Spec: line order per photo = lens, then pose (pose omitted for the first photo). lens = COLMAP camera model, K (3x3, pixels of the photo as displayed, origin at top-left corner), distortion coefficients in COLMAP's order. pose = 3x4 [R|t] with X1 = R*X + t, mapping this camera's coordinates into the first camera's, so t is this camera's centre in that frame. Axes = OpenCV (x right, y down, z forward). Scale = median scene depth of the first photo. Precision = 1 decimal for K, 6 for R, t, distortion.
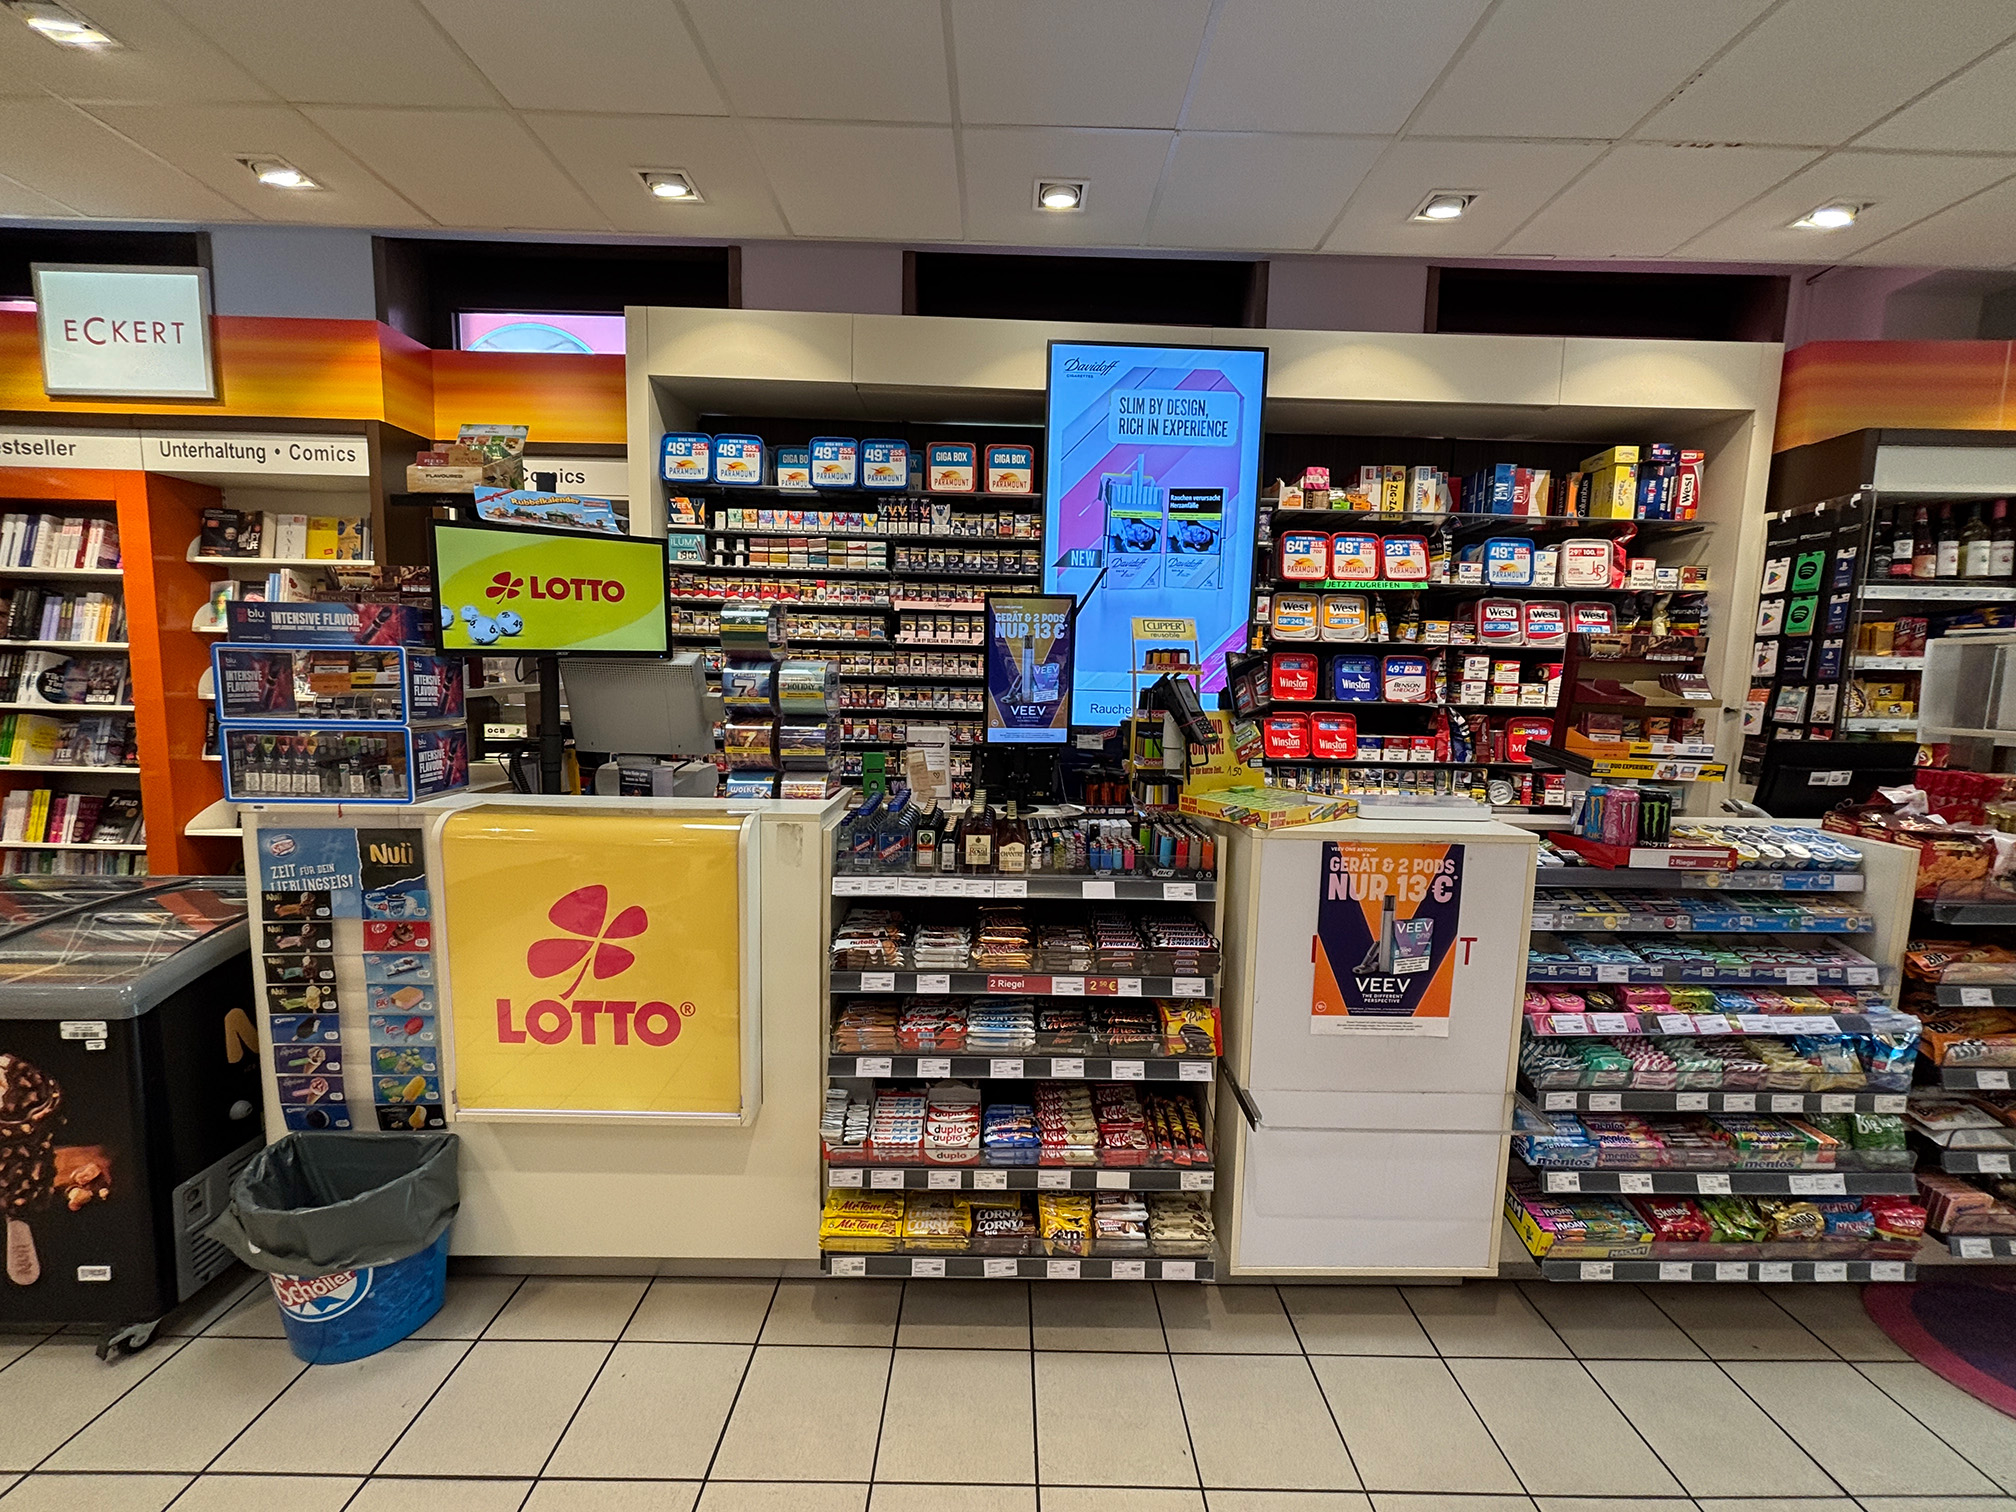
lens RADIAL K [[814.7, 0, 1016.2], [0, 814.7, 759.4], [0, 0, 1]] dist [0.008449, -0.001783]
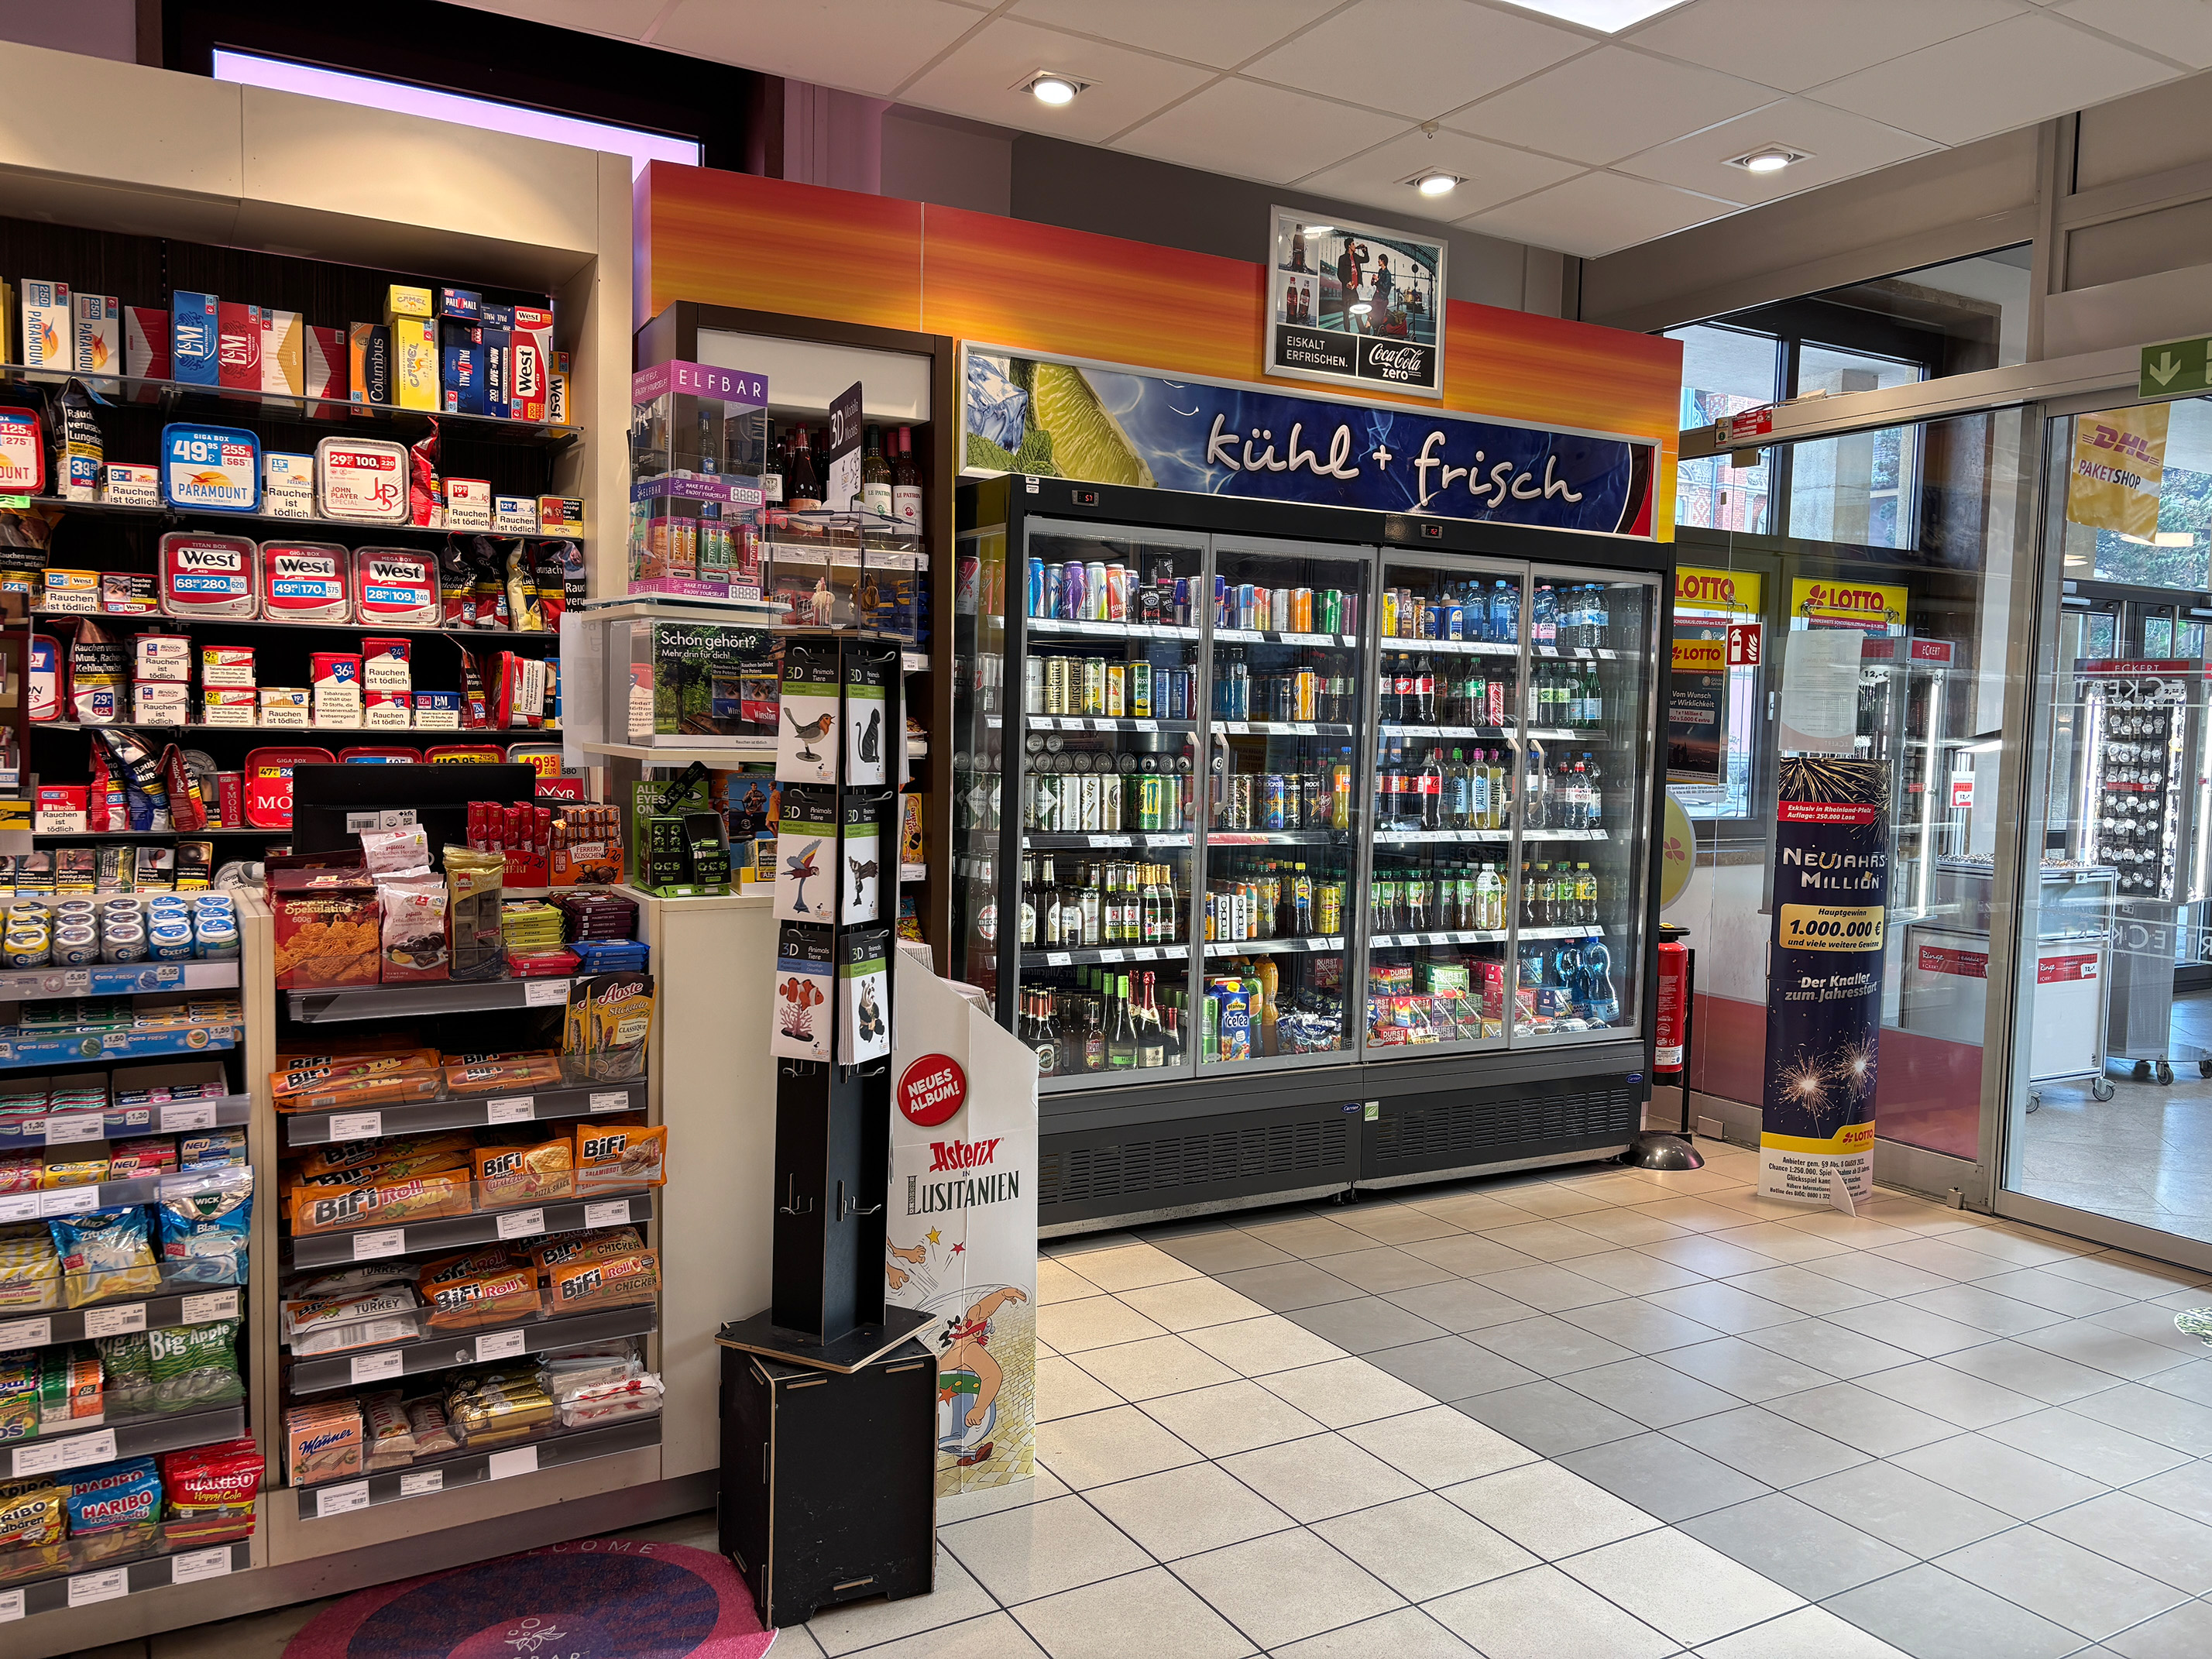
lens RADIAL K [[1670.0, 0, 1102.7], [0, 1670.0, 828.1], [0, 0, 1]] dist [0.036803, -0.043547]
pose [[0.875858, -0.037334, 0.481123, 0.580922], [0.051467, 0.998543, -0.016209, 0.053533], [-0.479817, 0.038959, 0.876503, -0.290938]]
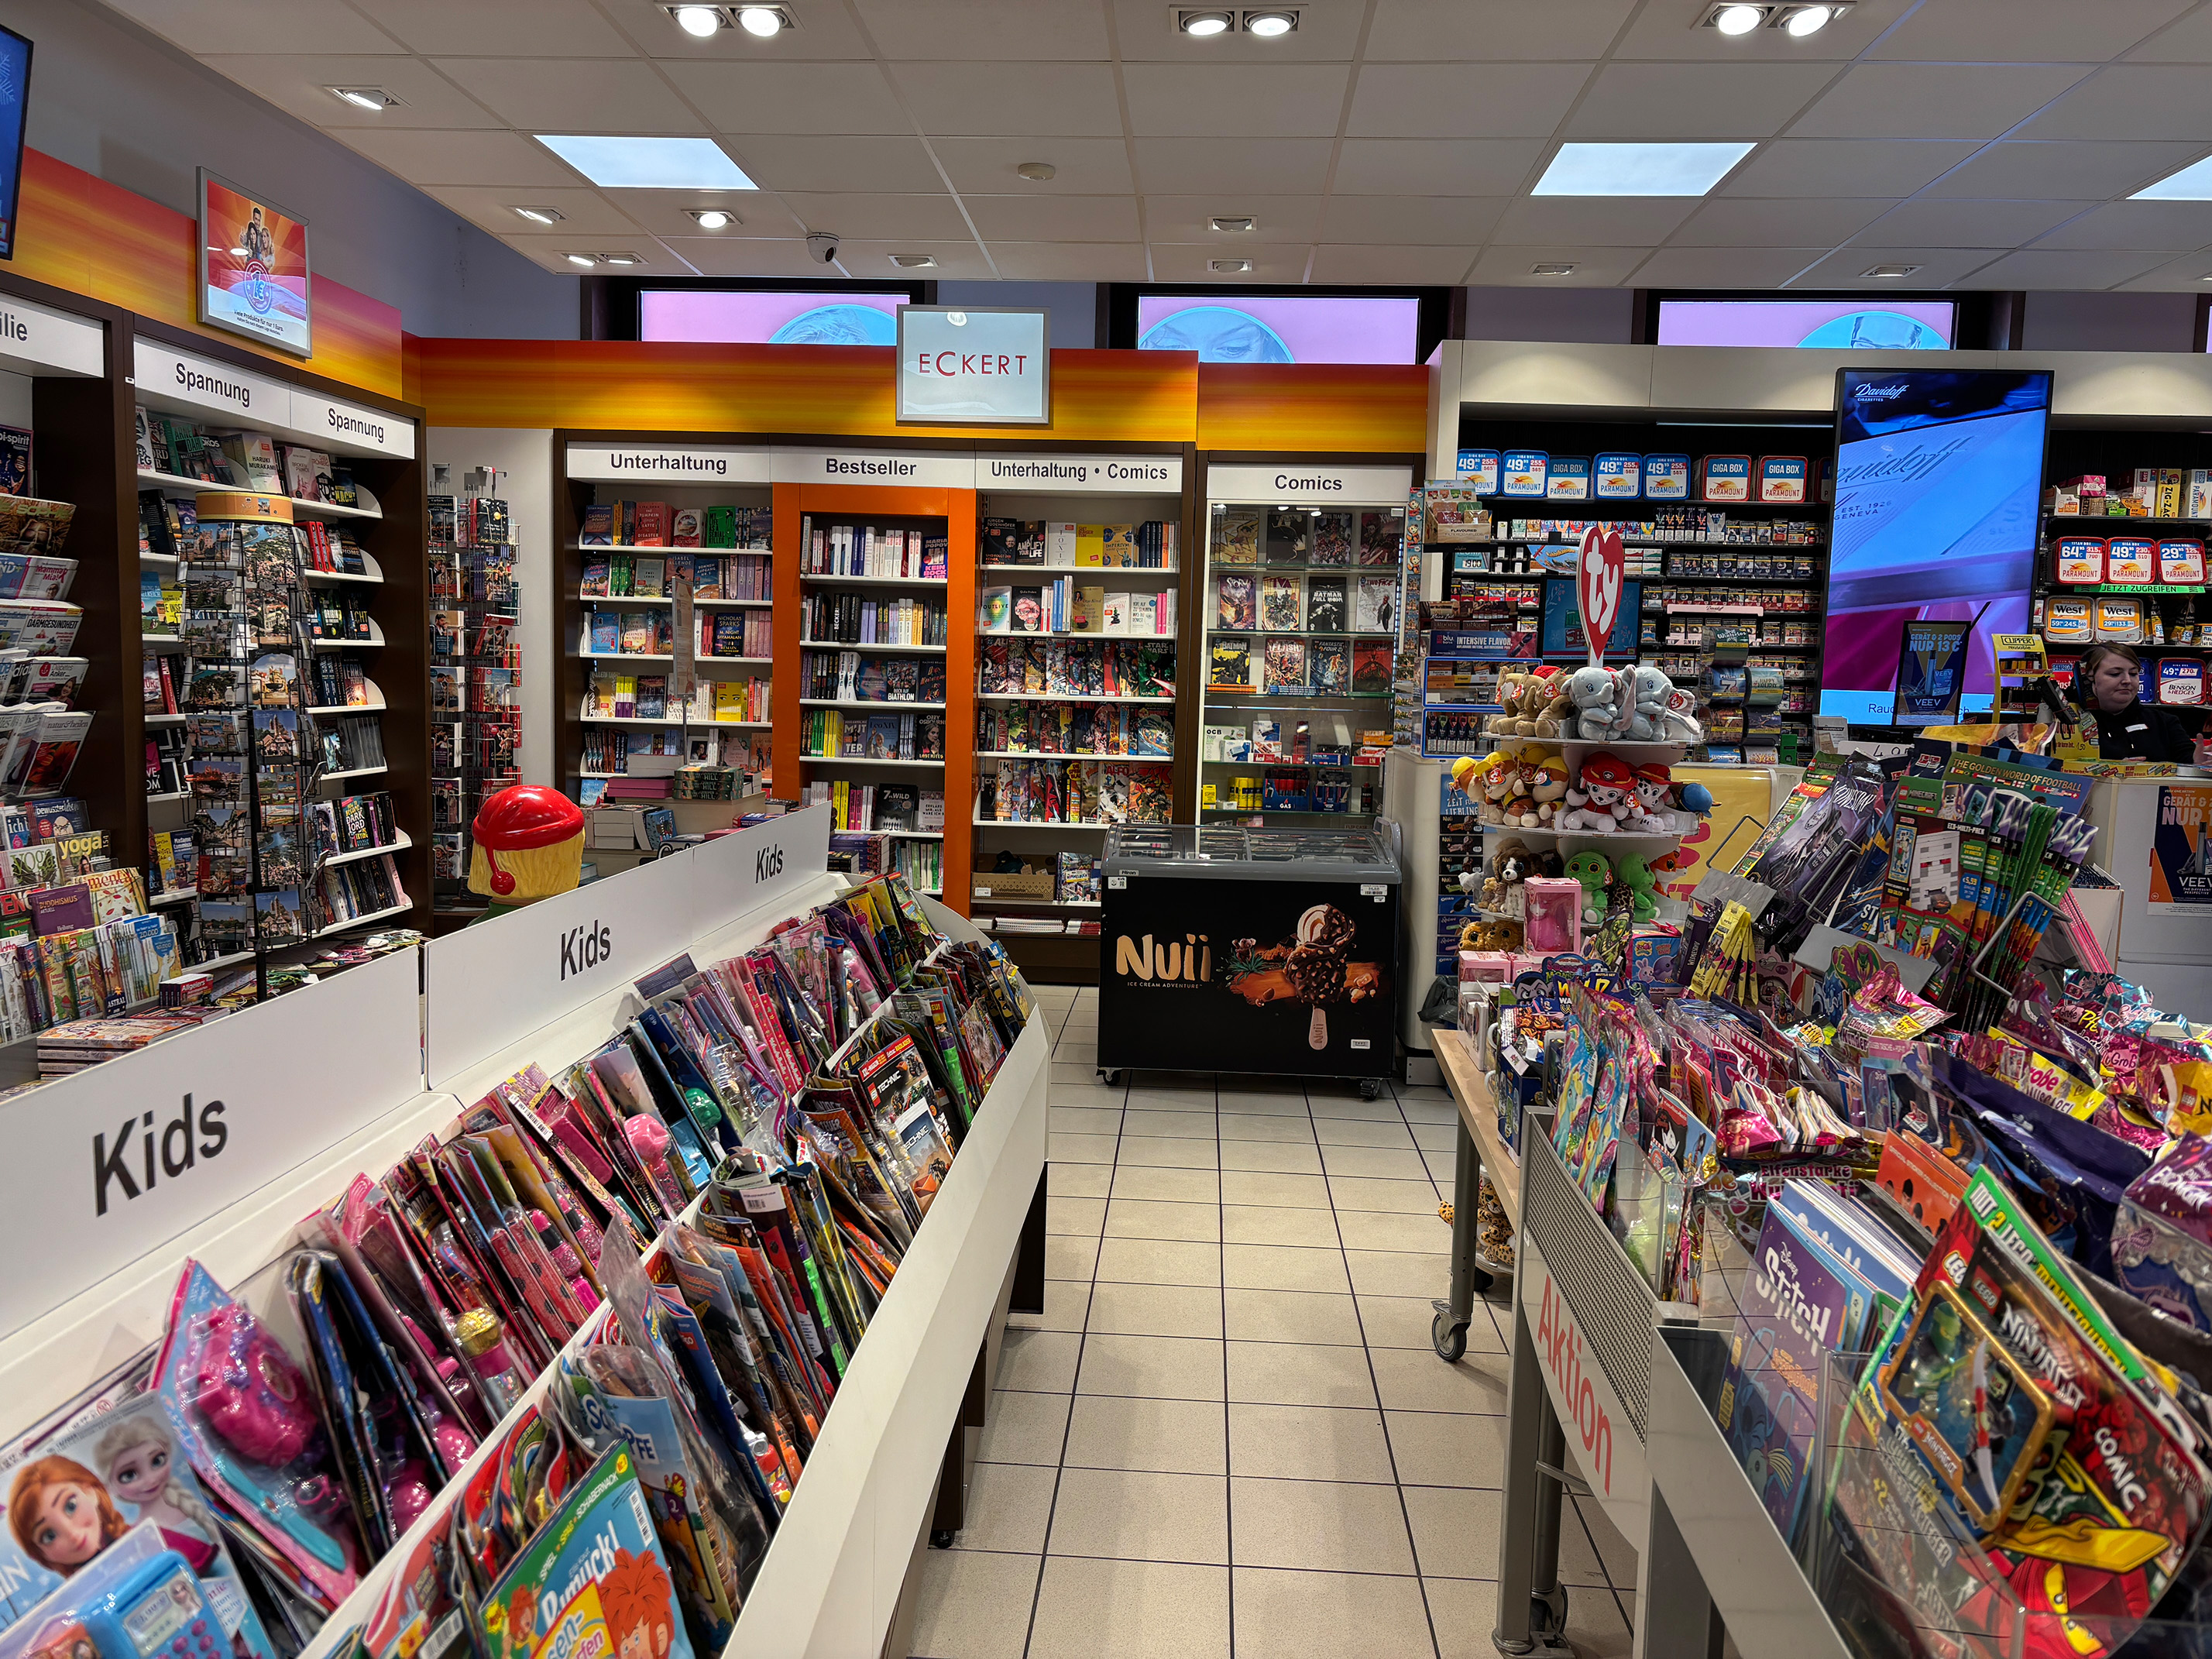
lens RADIAL K [[1670.0, 0, 1092.6], [0, 1670.0, 839.4], [0, 0, 1]] dist [0.036803, -0.043547]
pose [[0.997068, 0.010491, -0.075795, -0.716271], [-0.010781, 0.999936, -0.003418, 0.120884], [0.075754, 0.004225, 0.997118, -1.195533]]
